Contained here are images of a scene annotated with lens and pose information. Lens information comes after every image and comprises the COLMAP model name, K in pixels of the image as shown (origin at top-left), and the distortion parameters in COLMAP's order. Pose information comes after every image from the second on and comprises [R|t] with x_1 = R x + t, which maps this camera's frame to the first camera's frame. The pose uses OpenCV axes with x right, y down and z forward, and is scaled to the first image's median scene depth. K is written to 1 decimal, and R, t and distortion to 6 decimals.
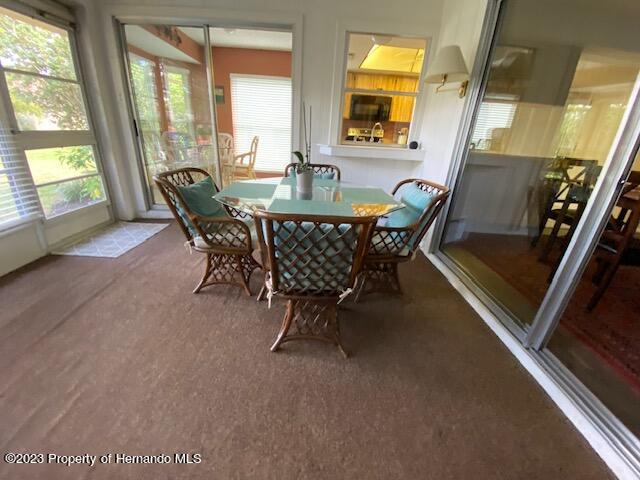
lens RADIAL K [[260.3, 0, 324.1], [0, 260.3, 239.7], [0, 0, 1]] dist [0.000714, -0.010315]
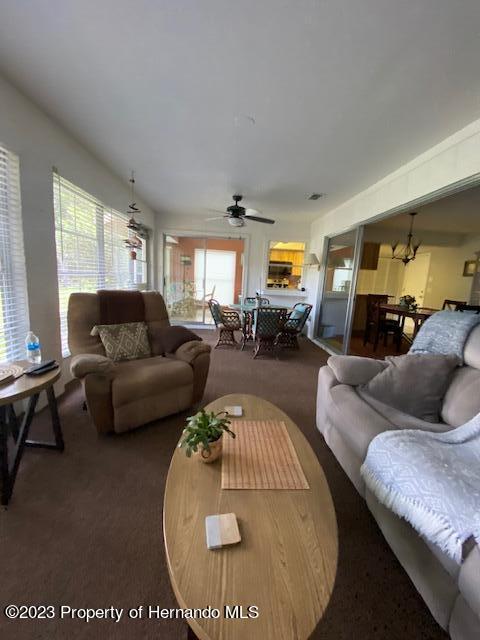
lens RADIAL K [[260.3, 0, 243.6], [0, 260.3, 322.9], [0, 0, 1]] dist [0.000714, -0.010315]
pose [[0.999290, -0.008520, 0.036703, -0.198490], [0.016222, 0.976480, -0.214995, 0.322972], [-0.034008, 0.215438, 0.975925, -0.914023]]
